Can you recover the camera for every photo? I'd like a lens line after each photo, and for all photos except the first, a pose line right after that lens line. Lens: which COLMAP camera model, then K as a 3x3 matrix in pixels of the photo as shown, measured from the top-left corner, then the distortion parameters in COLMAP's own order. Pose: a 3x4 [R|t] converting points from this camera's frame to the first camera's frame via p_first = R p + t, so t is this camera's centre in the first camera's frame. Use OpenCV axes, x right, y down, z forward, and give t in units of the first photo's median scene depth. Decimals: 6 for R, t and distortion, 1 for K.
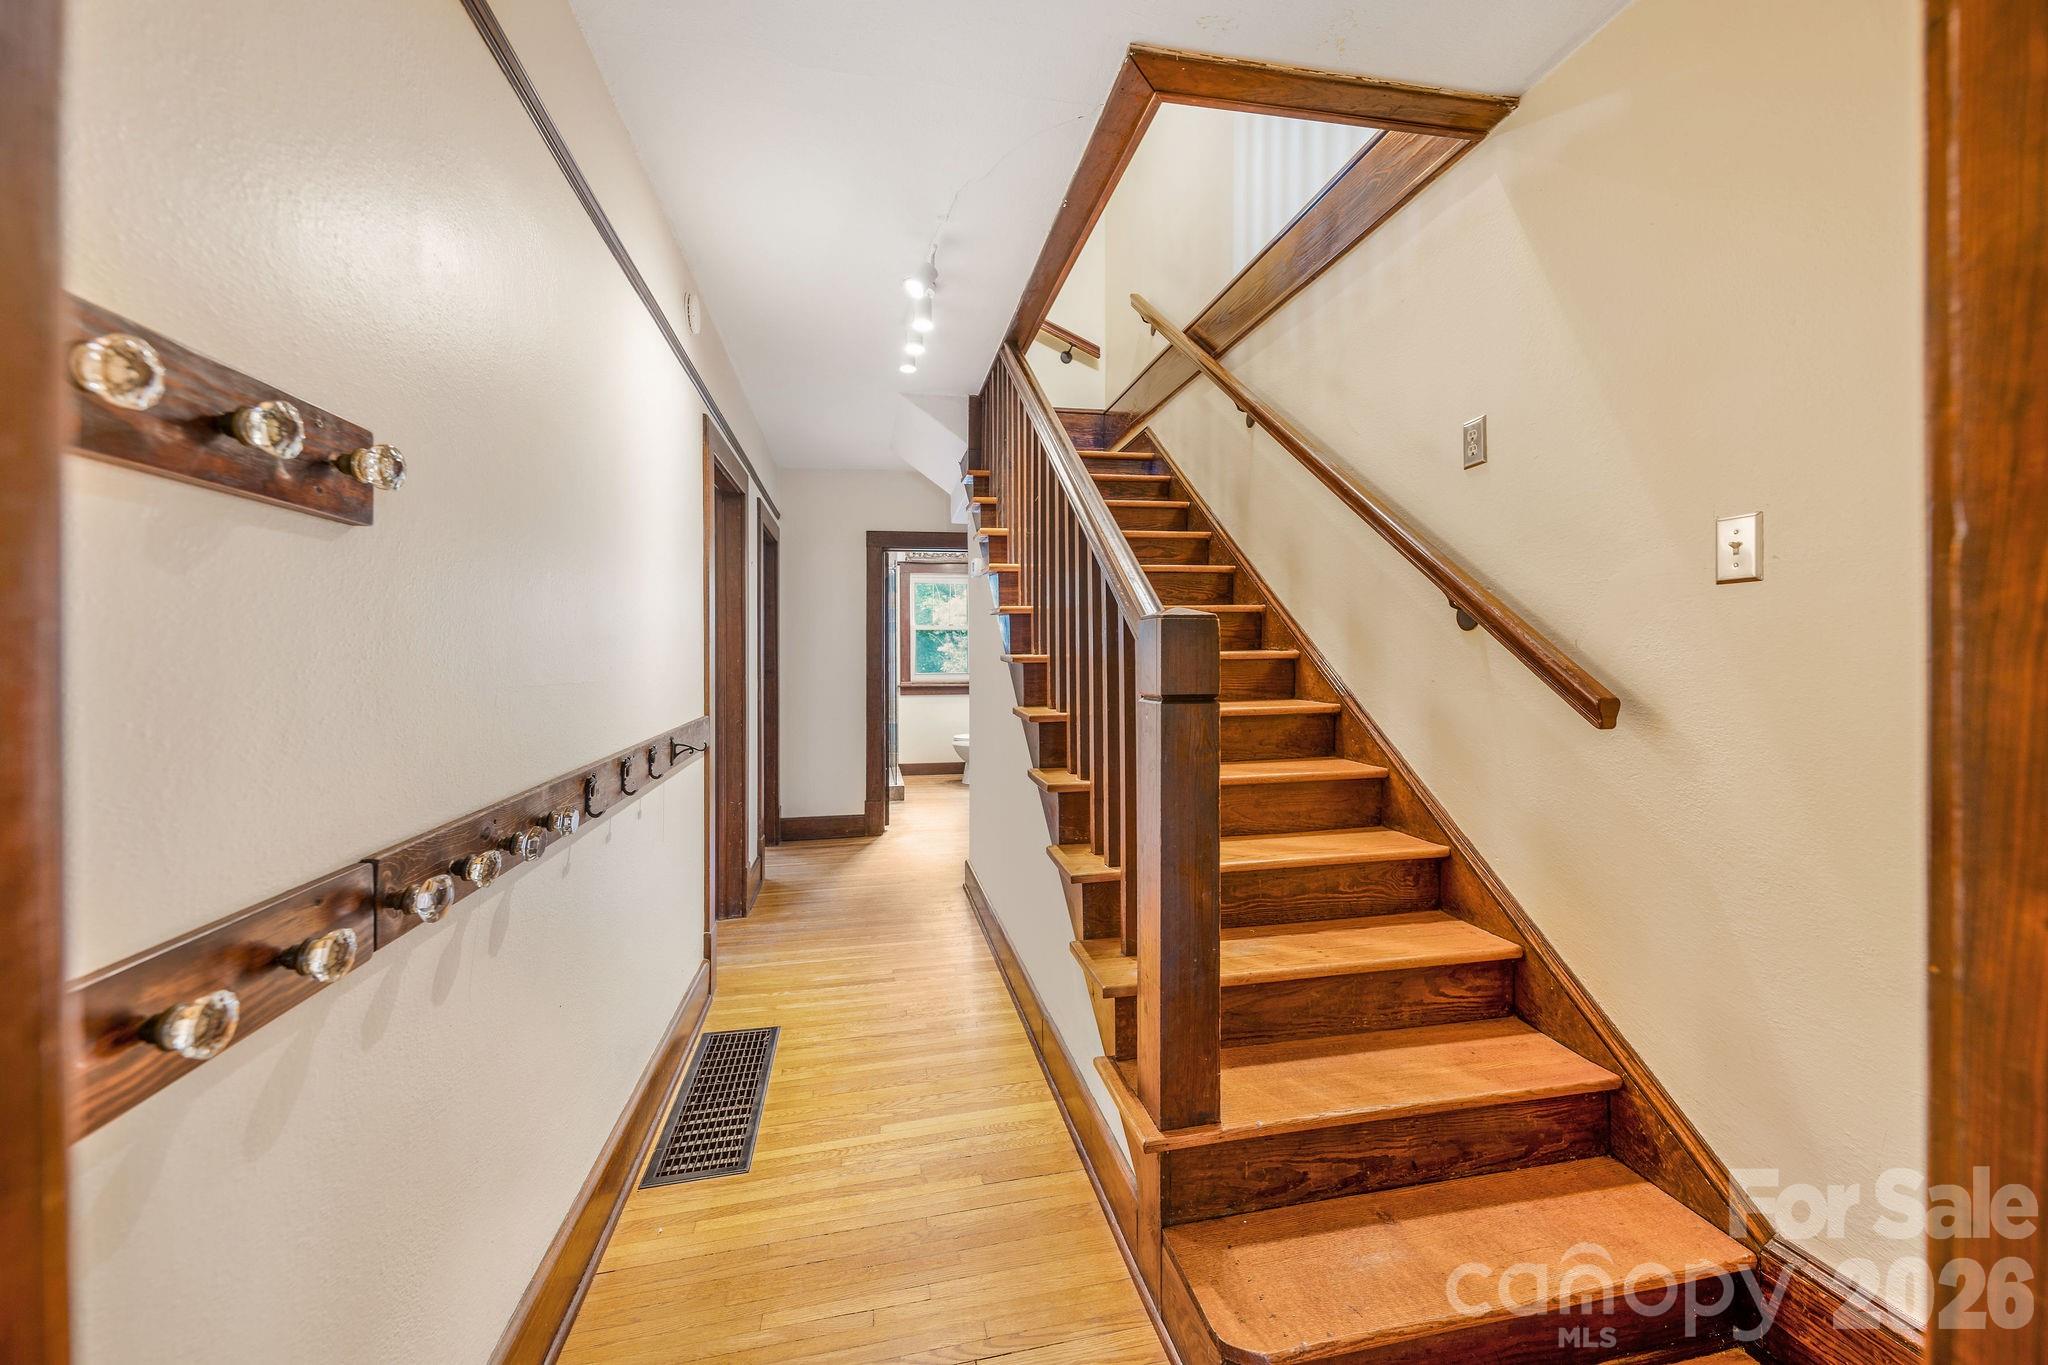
lens RADIAL K [[844.3, 0, 1033.9], [0, 844.3, 666.6], [0, 0, 1]] dist [0.013894, -0.002020]
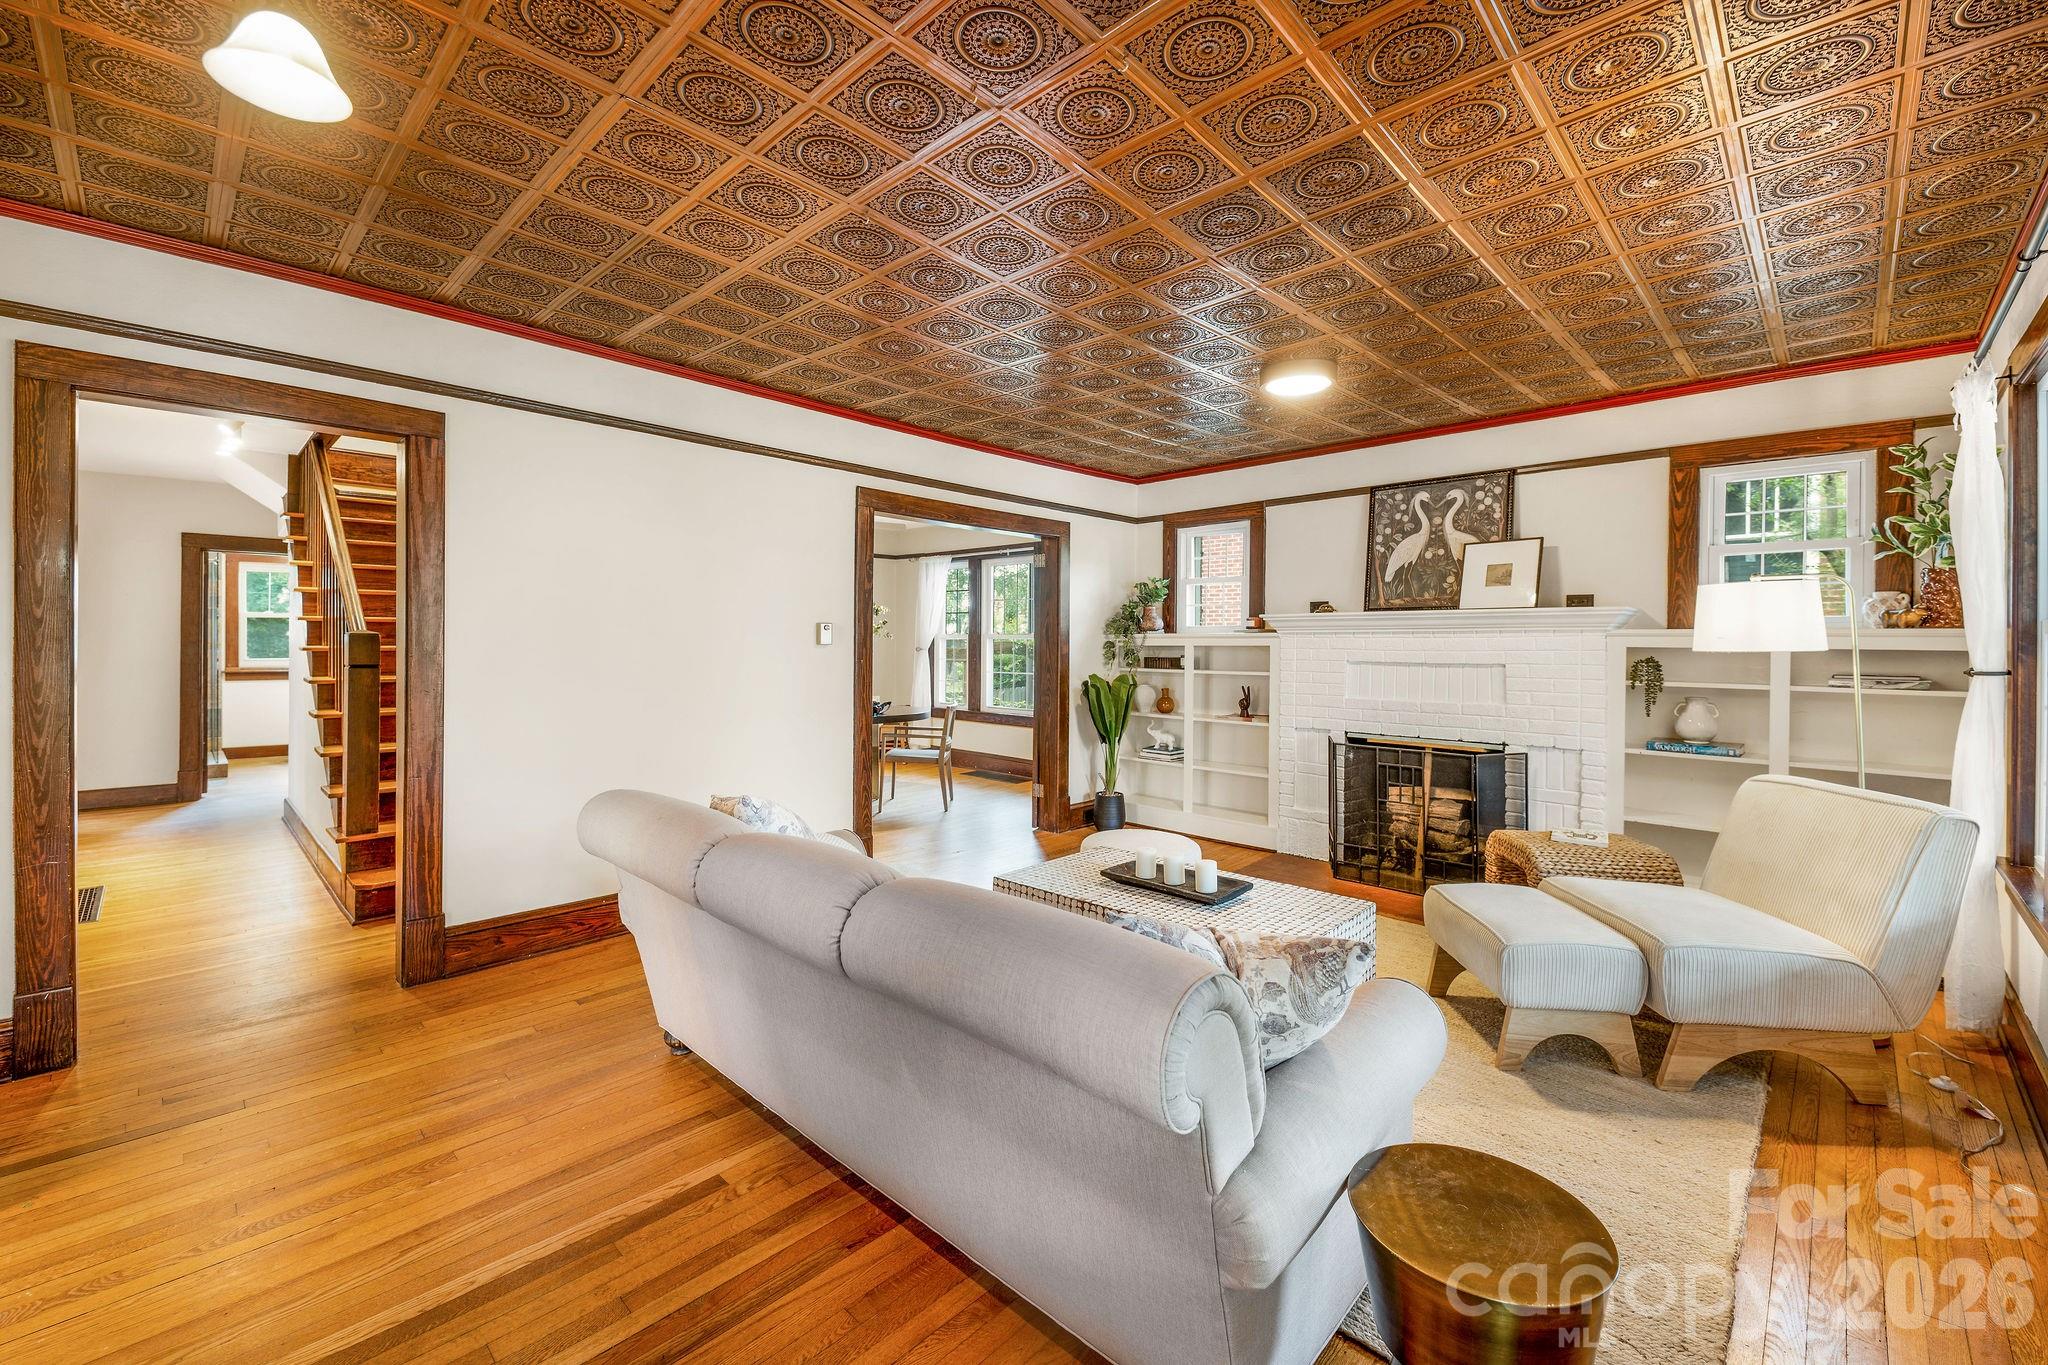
lens RADIAL K [[844.3, 0, 1035.9], [0, 844.3, 647.7], [0, 0, 1]] dist [0.013894, -0.002020]
pose [[0.828416, 0.003551, 0.560102, 0.103293], [-0.000758, 0.999986, -0.005218, -0.001655], [-0.560112, 0.003899, 0.828407, -0.550187]]
